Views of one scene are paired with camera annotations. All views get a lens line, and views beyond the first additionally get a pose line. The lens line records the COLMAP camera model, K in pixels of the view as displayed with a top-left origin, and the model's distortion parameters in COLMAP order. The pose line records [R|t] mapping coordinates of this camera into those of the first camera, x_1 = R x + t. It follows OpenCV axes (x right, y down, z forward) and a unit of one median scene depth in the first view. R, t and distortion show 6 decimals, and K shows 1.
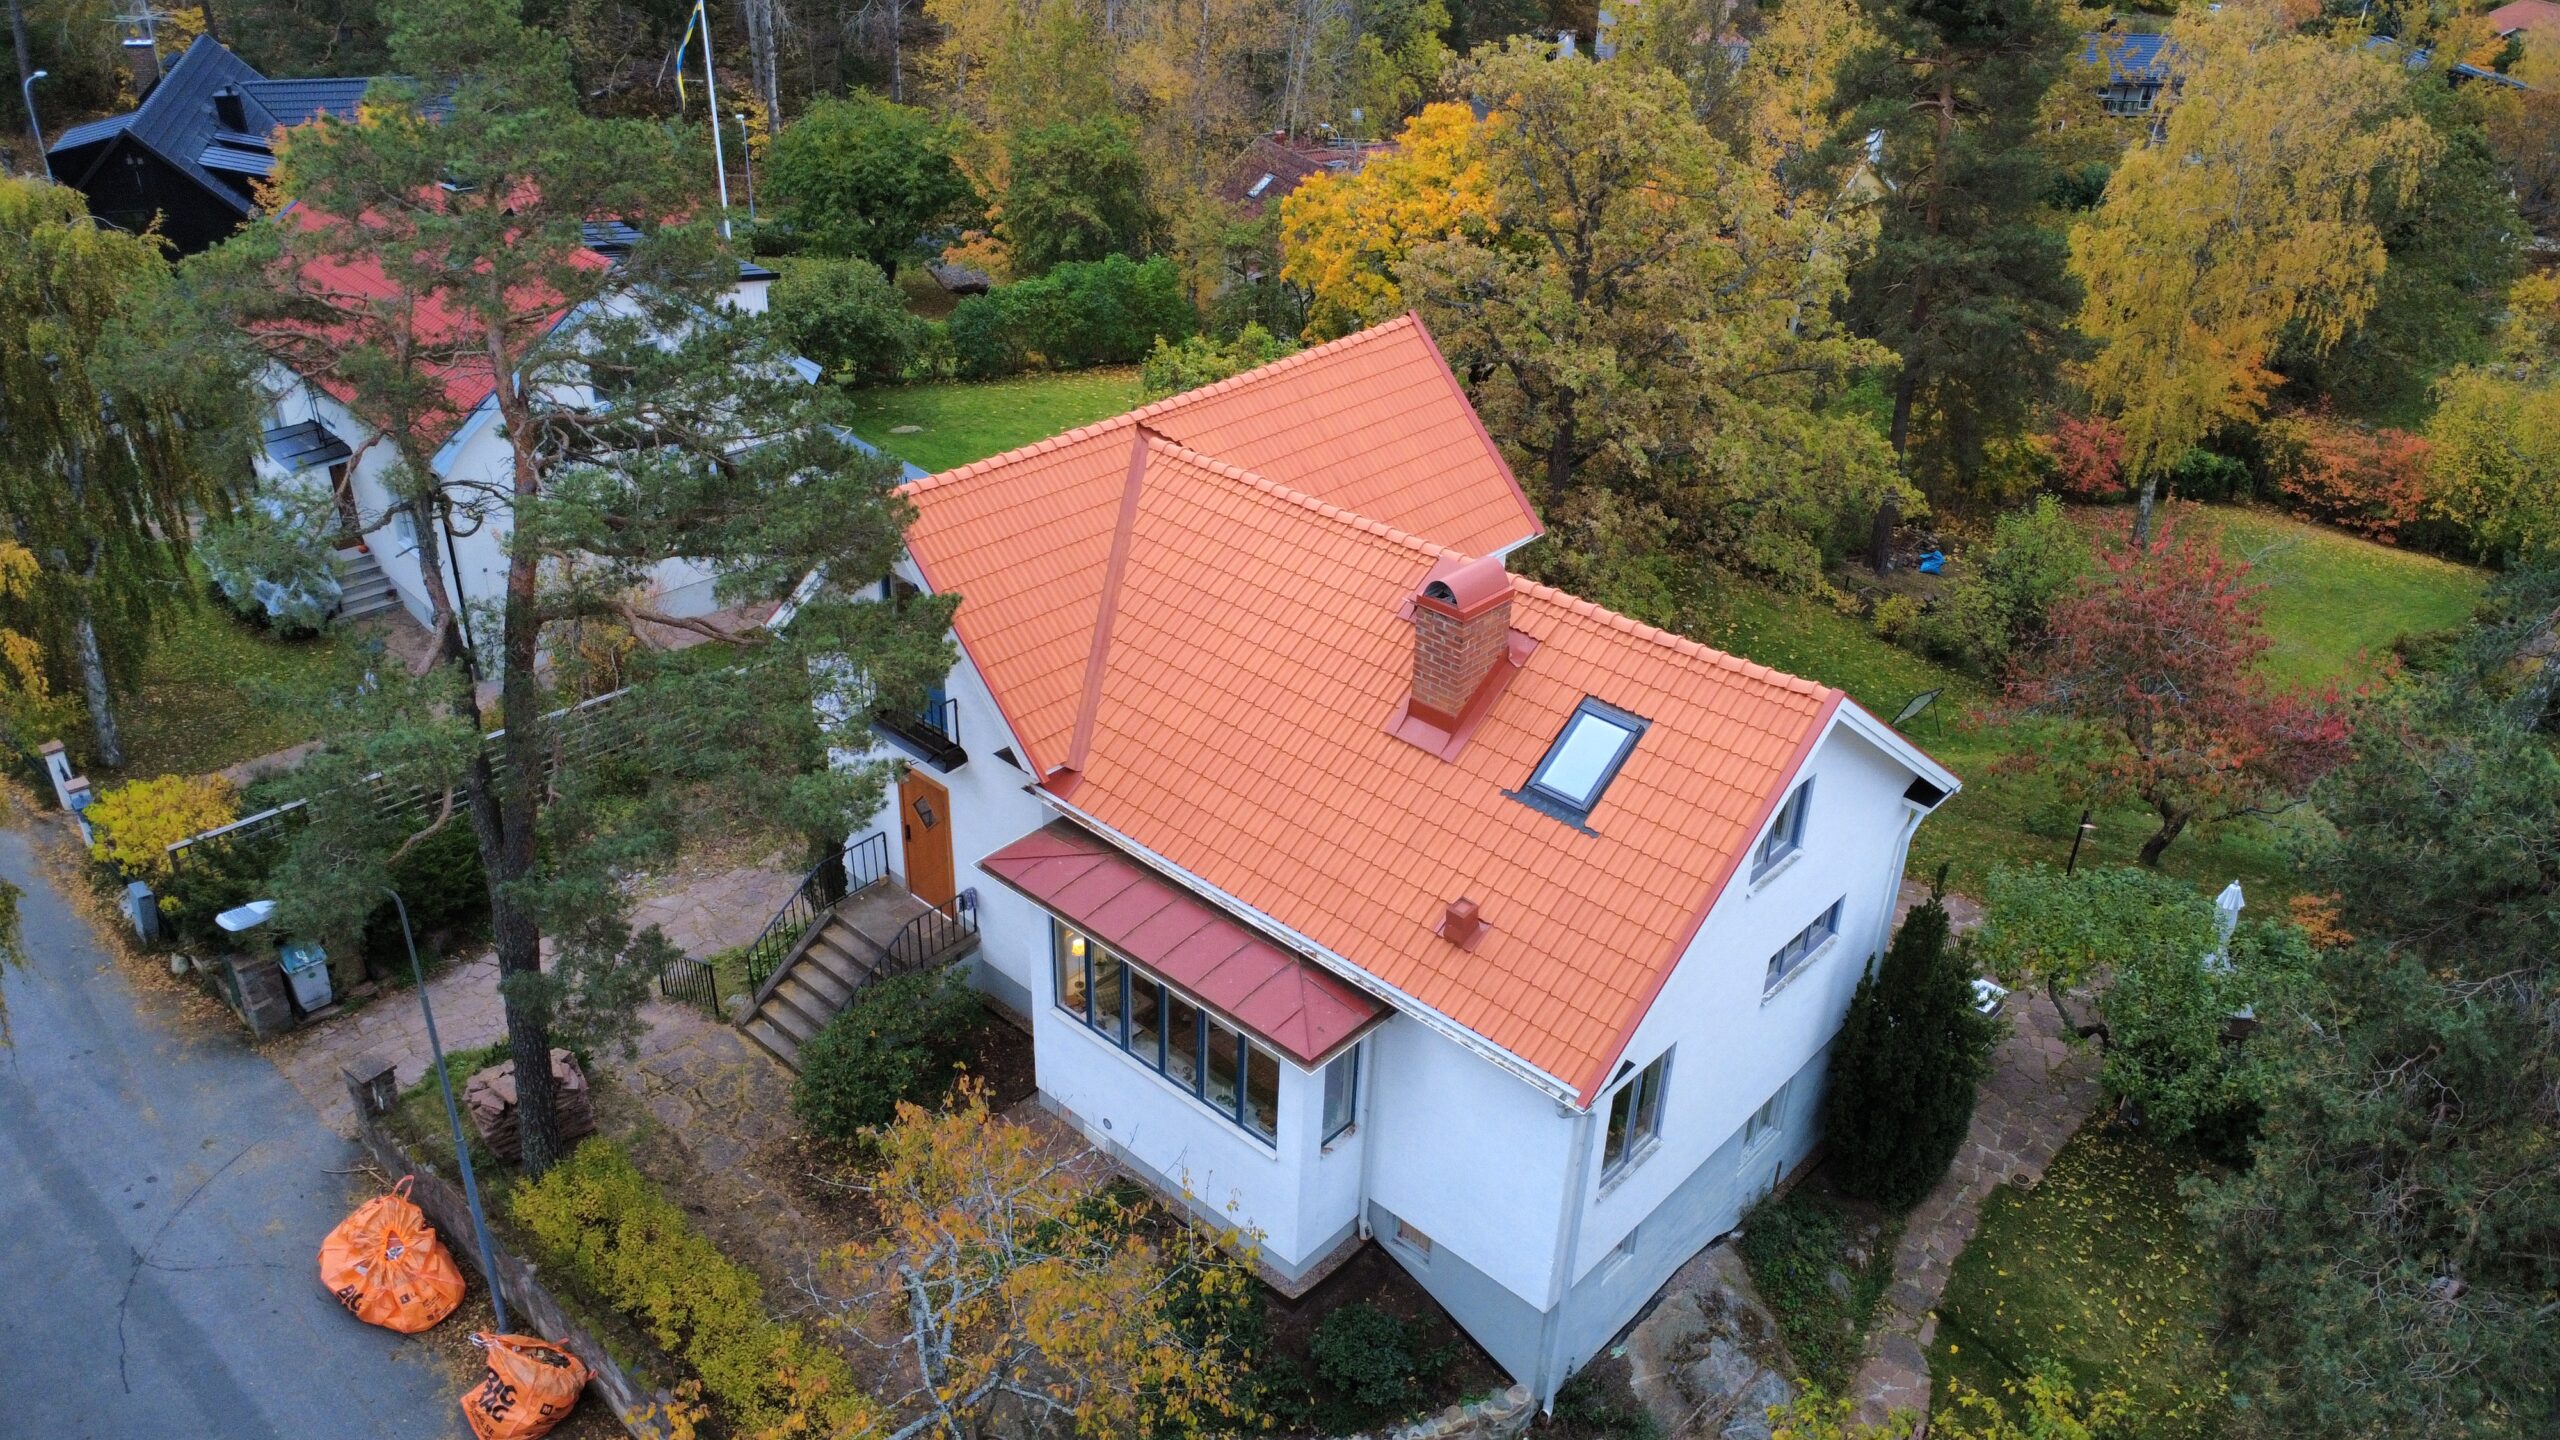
lens RADIAL K [[1834.1, 0, 1282.5], [0, 1834.1, 720.7], [0, 0, 1]] dist [0.006082, 0.005373]
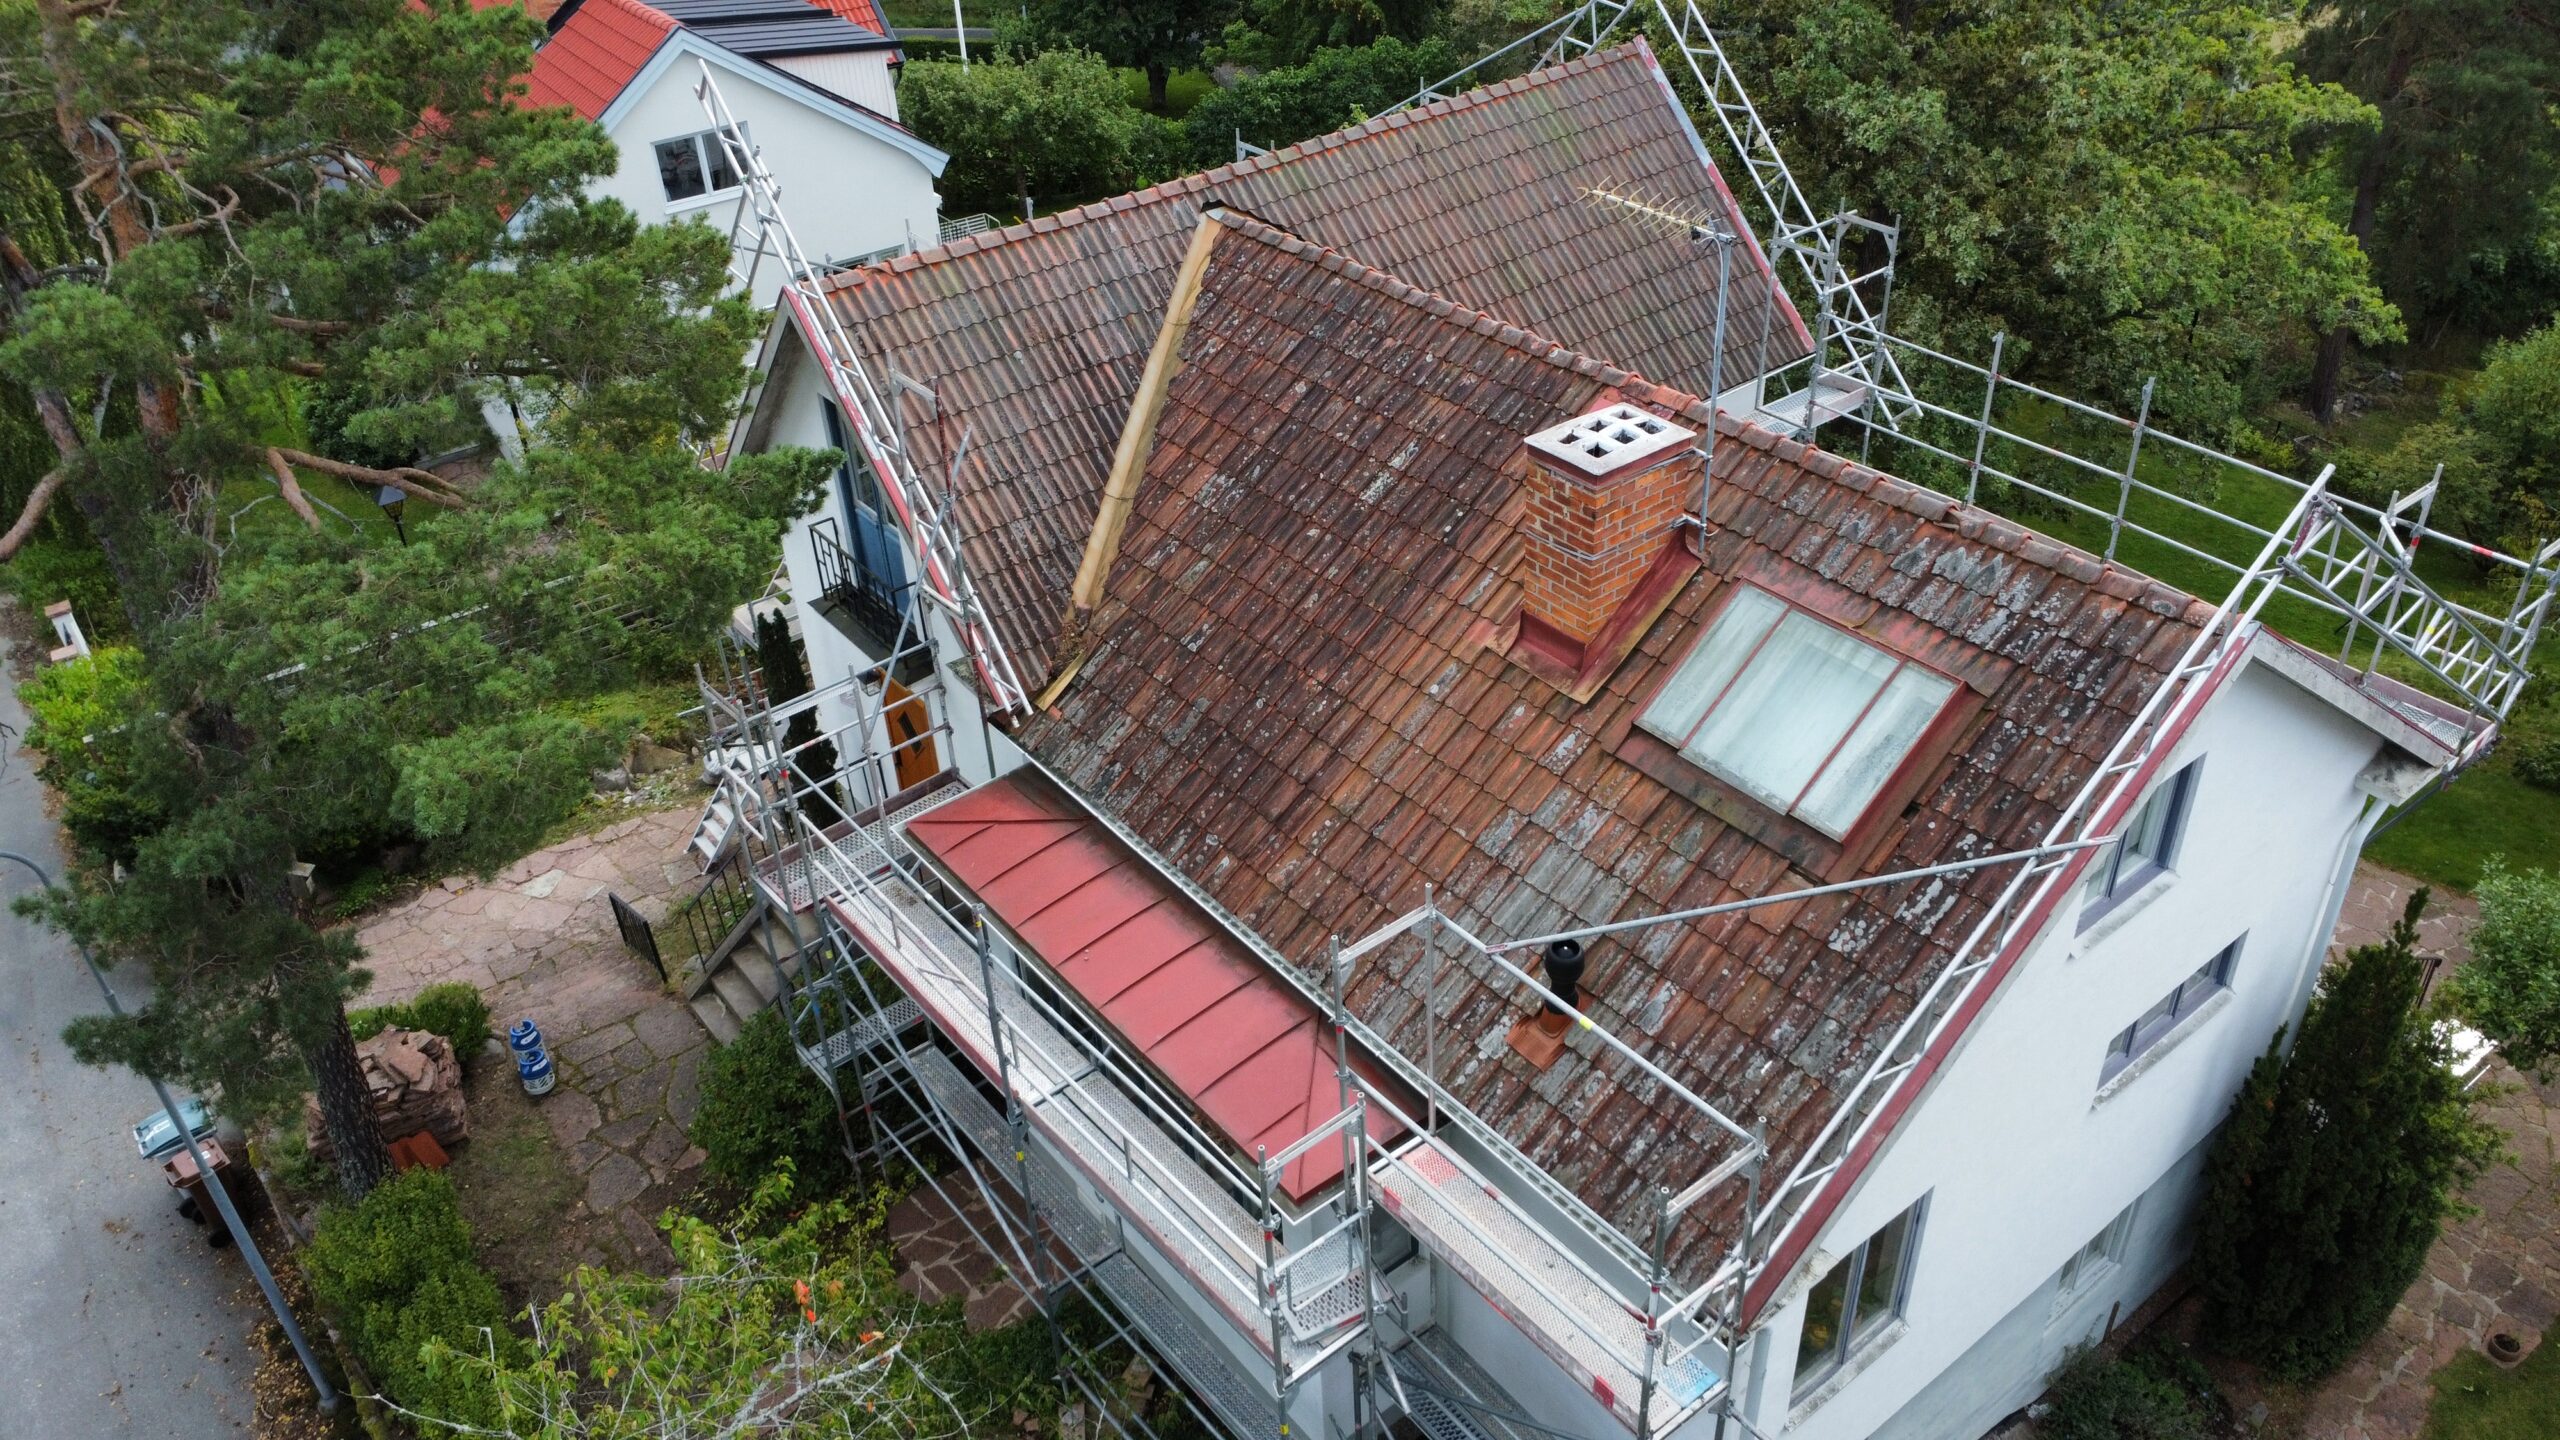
lens RADIAL K [[1864.2, 0, 1275.9], [0, 1864.2, 705.7], [0, 0, 1]] dist [-0.004453, -0.009521]
pose [[0.981604, 0.036370, -0.187433, 0.075245], [-0.022009, 0.996700, 0.078138, -0.020179], [0.189656, -0.072575, 0.979165, 0.246987]]
